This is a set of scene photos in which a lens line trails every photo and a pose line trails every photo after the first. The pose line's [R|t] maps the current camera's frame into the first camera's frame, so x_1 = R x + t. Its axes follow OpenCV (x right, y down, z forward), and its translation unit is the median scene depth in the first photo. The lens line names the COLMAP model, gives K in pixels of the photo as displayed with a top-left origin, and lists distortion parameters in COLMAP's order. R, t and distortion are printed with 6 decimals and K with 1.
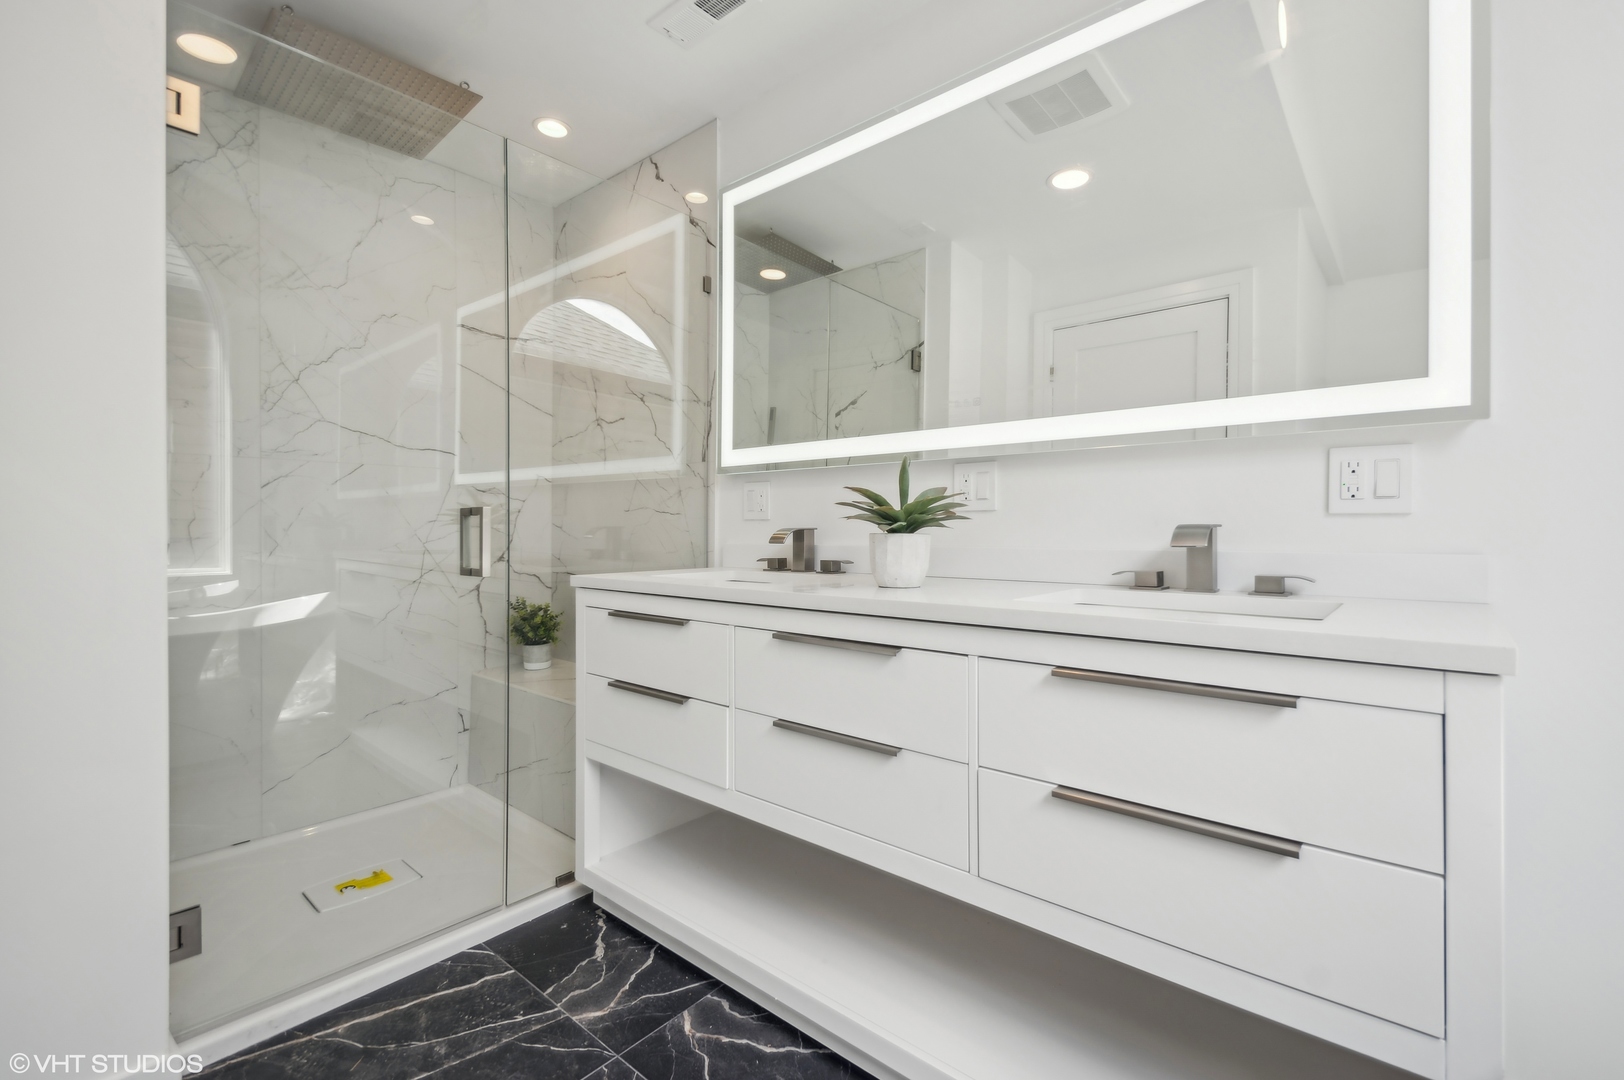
lens RADIAL K [[728.7, 0, 823.2], [0, 728.7, 527.2], [0, 0, 1]] dist [0.004054, -0.000014]
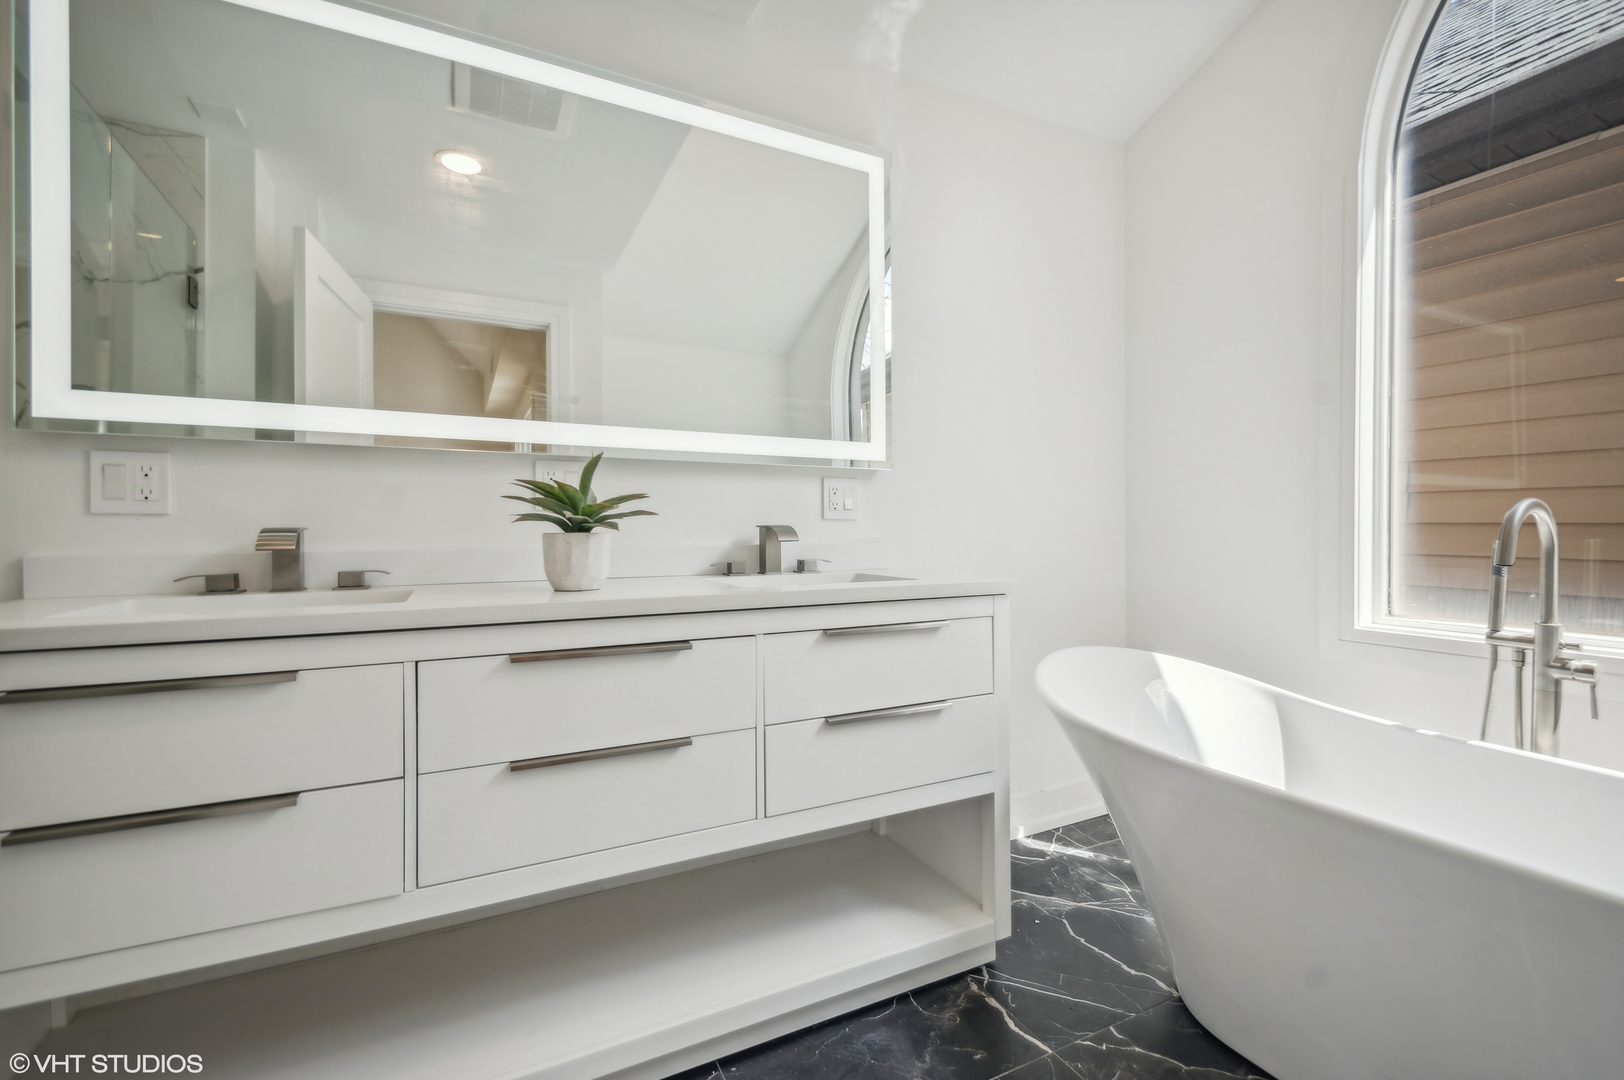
lens RADIAL K [[728.7, 0, 823.2], [0, 728.7, 527.2], [0, 0, 1]] dist [0.004054, -0.000014]
pose [[0.351247, 0.002789, 0.936279, -0.695026], [-0.000932, 0.999996, -0.002629, 0.003191], [-0.936283, 0.000051, 0.351248, 0.386307]]
